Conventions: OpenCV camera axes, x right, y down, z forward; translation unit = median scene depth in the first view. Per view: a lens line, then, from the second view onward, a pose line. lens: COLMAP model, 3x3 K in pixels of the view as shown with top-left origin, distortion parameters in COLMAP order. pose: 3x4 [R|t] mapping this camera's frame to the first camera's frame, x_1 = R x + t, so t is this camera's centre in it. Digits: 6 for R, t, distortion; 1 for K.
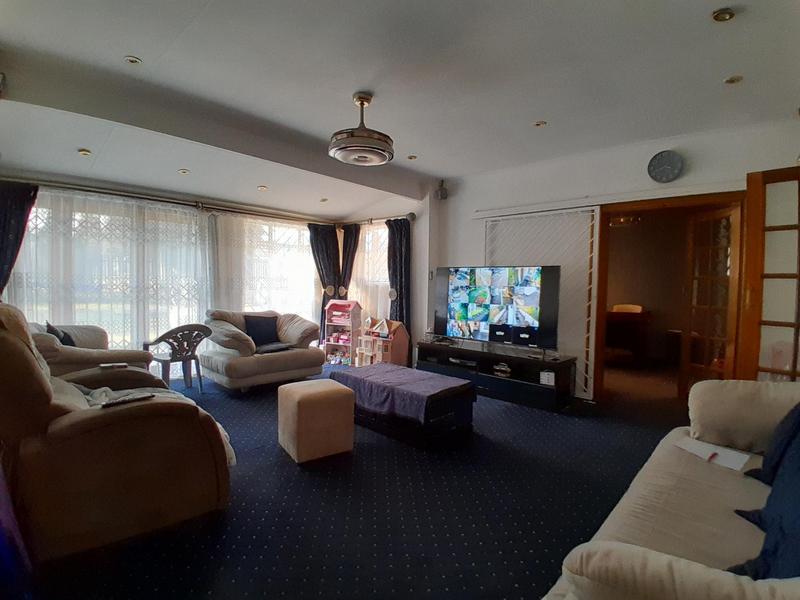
lens RADIAL K [[409.4, 0, 400.1], [0, 409.4, 300.9], [0, 0, 1]] dist [-0.025419, -0.006639]
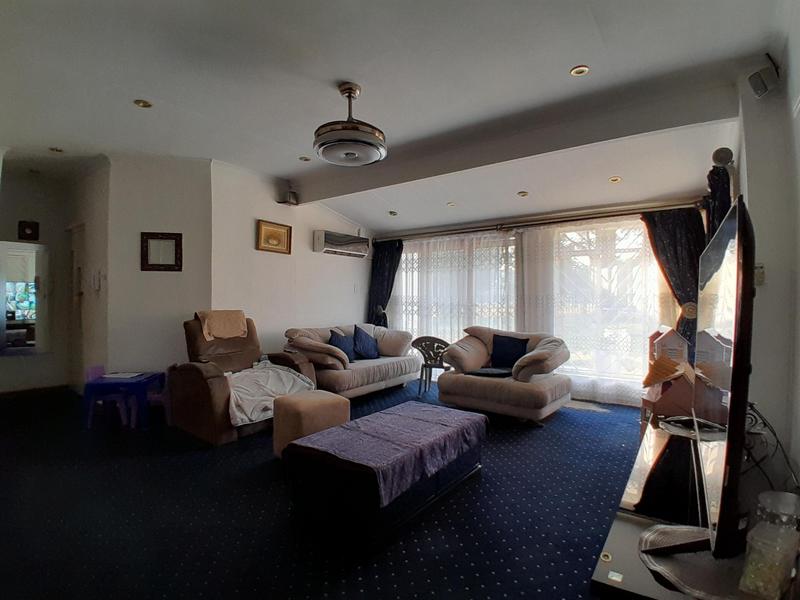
lens RADIAL K [[409.4, 0, 399.4], [0, 409.4, 301.4], [0, 0, 1]] dist [-0.025419, -0.006639]
pose [[0.181623, -0.016959, -0.983222, 0.467774], [-0.029048, 0.999322, -0.022602, -0.016154], [0.982939, 0.032666, 0.181007, 0.559911]]
